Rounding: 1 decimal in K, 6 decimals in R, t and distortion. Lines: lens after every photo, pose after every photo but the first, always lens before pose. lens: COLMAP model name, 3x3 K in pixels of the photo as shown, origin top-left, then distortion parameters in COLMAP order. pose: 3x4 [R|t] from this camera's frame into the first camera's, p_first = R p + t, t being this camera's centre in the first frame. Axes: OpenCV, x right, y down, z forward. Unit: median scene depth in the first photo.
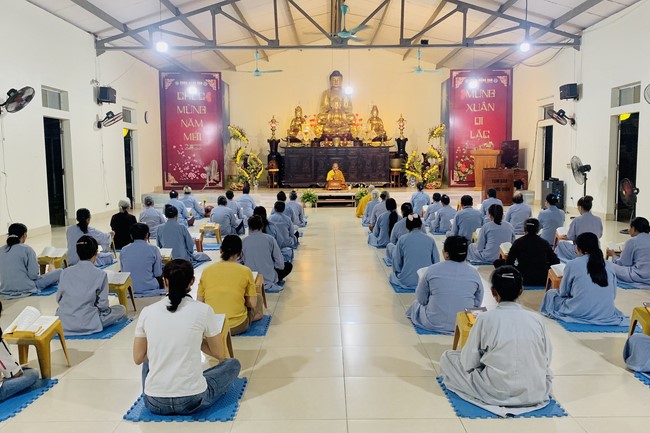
lens RADIAL K [[623.2, 0, 335.2], [0, 623.2, 225.1], [0, 0, 1]] dist [0.153596, -0.276211]
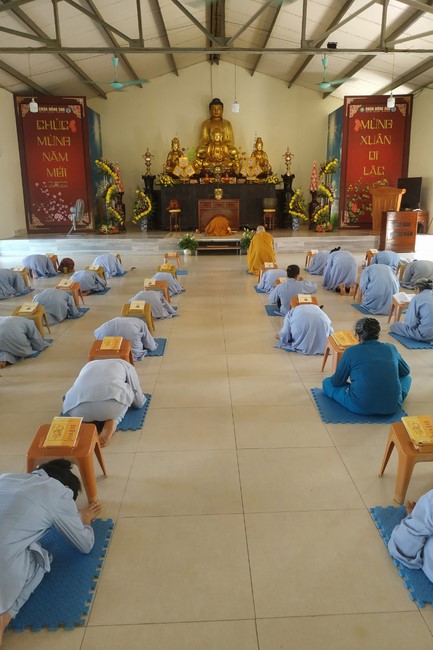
lens RADIAL K [[511.2, 0, 233.4], [0, 511.2, 336.6], [0, 0, 1]] dist [-0.001526, 0.005545]
pose [[0.999285, -0.009208, 0.036678, -0.004625], [0.003062, 0.986416, 0.164235, -0.028876], [-0.037692, -0.164005, 0.985739, 0.235529]]
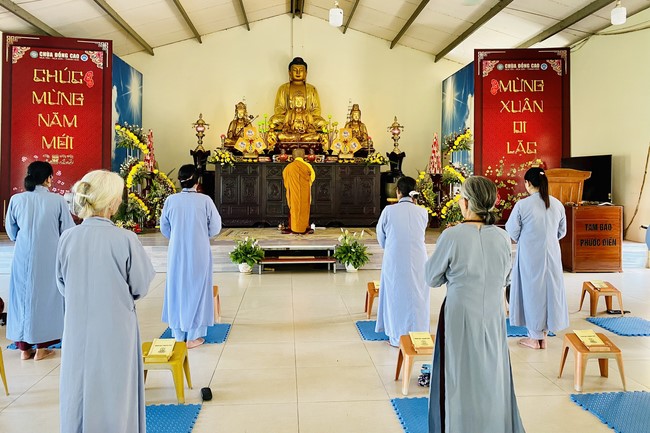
lens RADIAL K [[524.0, 0, 326.0], [0, 524.0, 183.0], [0, 0, 1]] dist [0.062281, -0.050669]
pose [[0.997874, 0.013182, 0.063819, -0.003607], [-0.006427, 0.994460, -0.104921, -0.050722], [-0.064849, 0.104288, 0.992431, 0.485819]]
